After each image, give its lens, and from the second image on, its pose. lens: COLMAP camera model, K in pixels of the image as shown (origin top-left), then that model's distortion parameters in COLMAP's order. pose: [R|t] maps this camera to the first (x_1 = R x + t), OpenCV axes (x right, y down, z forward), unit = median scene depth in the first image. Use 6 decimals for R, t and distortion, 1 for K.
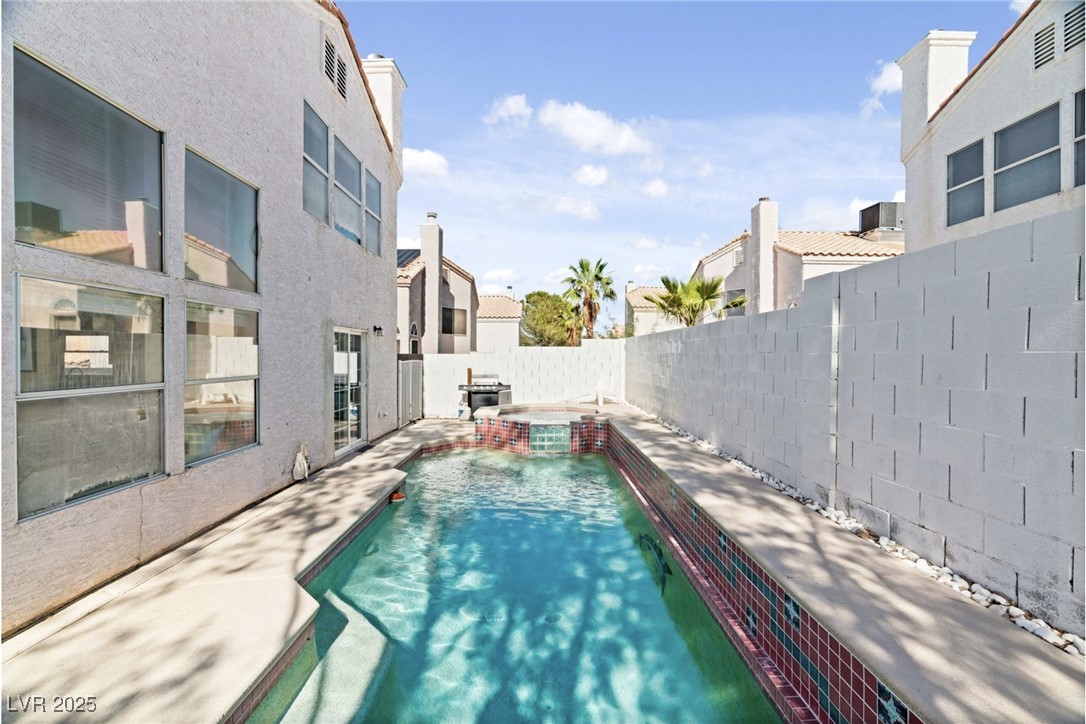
lens RADIAL K [[485.2, 0, 543.0], [0, 485.2, 362.0], [0, 0, 1]] dist [-0.013439, -0.000128]
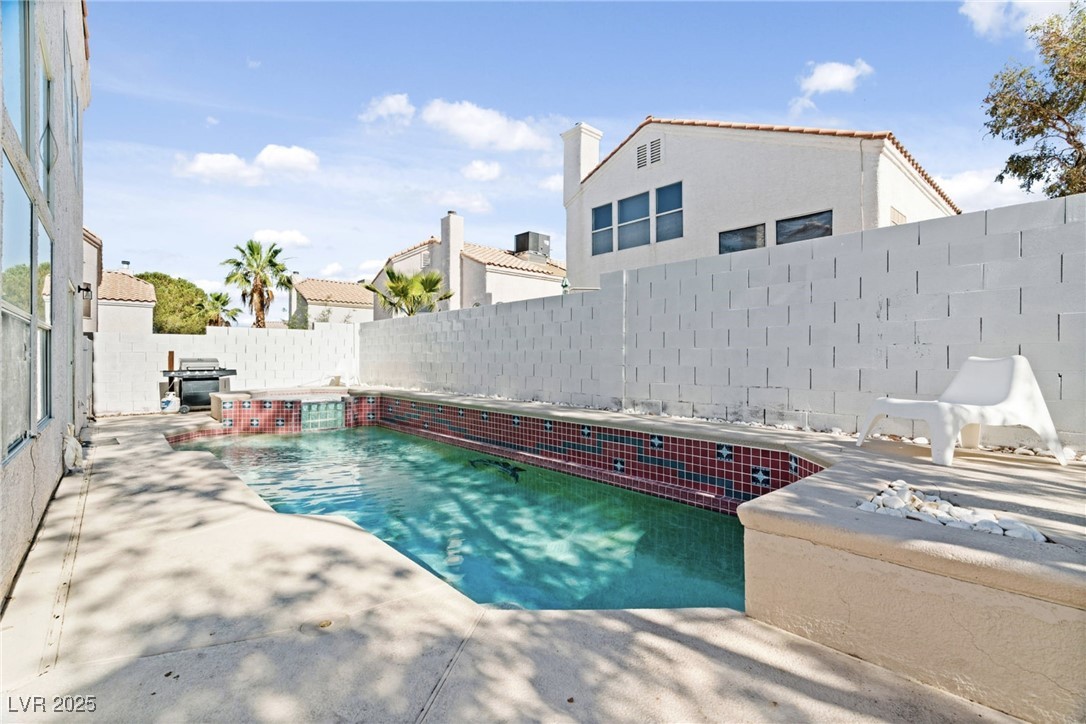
lens RADIAL K [[486.3, 0, 543.0], [0, 486.3, 362.0], [0, 0, 1]] dist [-0.024325, 0.000269]
pose [[0.753502, -0.007352, 0.657405, -0.261956], [0.010851, 0.999940, -0.001254, 0.048022], [-0.657356, 0.008079, 0.753537, -0.038706]]
